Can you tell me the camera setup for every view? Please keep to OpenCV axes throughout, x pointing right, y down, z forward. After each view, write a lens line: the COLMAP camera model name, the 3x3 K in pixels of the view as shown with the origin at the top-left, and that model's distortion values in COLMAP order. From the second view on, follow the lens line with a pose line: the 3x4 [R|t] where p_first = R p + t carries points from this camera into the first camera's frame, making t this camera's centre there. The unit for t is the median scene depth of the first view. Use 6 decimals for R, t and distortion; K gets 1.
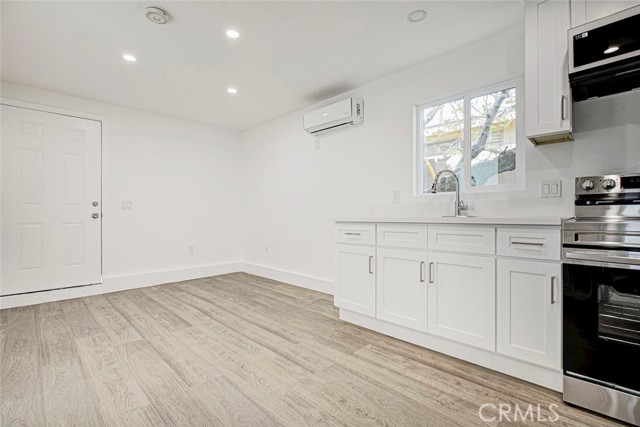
lens RADIAL K [[298.8, 0, 322.5], [0, 298.8, 212.1], [0, 0, 1]] dist [0.000706, -0.000068]
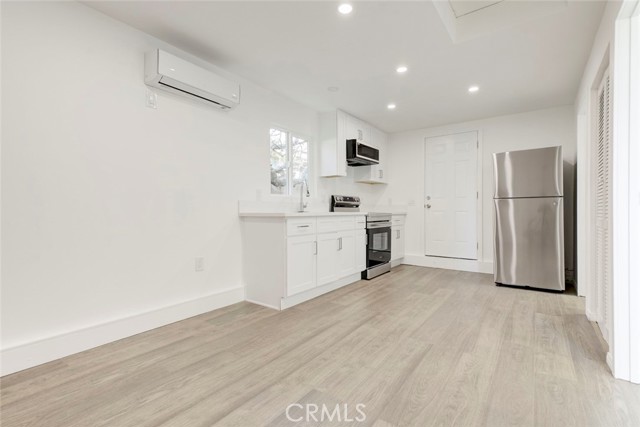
lens RADIAL K [[298.8, 0, 322.5], [0, 298.8, 212.1], [0, 0, 1]] dist [0.000706, -0.000068]
pose [[-0.169877, 0.003151, 0.985460, -1.275217], [-0.000489, 0.999994, -0.003282, 0.023270], [-0.985465, -0.001040, -0.169875, 1.327219]]
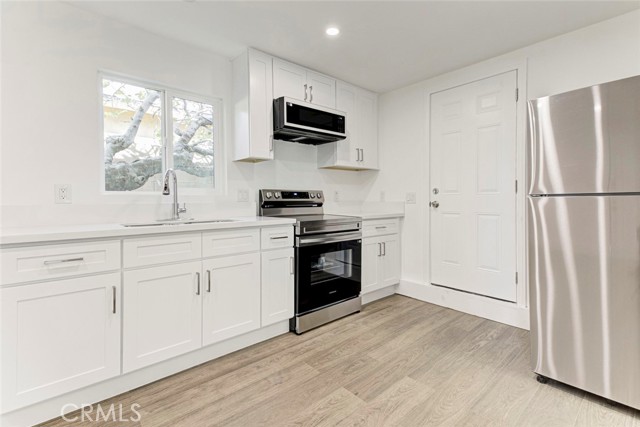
lens RADIAL K [[300.7, 0, 331.5], [0, 300.7, 200.6], [0, 0, 1]] dist [0.000878, -0.000059]
pose [[0.029441, 0.000660, 0.999566, -0.553716], [0.000701, 1.000000, -0.000681, -0.051427], [-0.999566, 0.000721, 0.029440, 0.548013]]
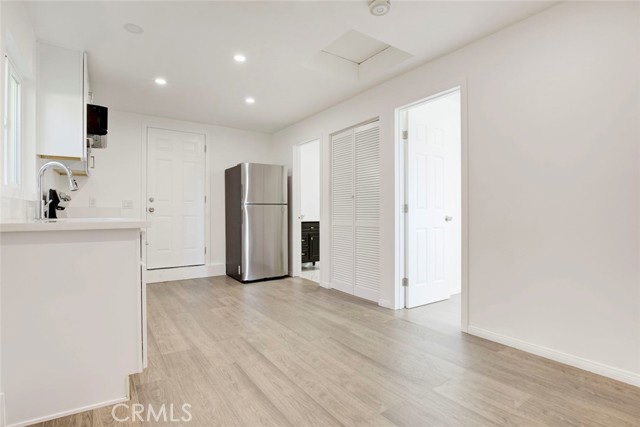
lens RADIAL K [[315.7, 0, 320.0], [0, 315.7, 213.5], [0, 0, 1]] dist [-0.024133, -0.000532]
pose [[-0.985101, 0.007633, 0.171806, -0.518032], [0.007142, 0.999968, -0.003474, 0.007552], [-0.171827, -0.002195, -0.985125, 1.953765]]
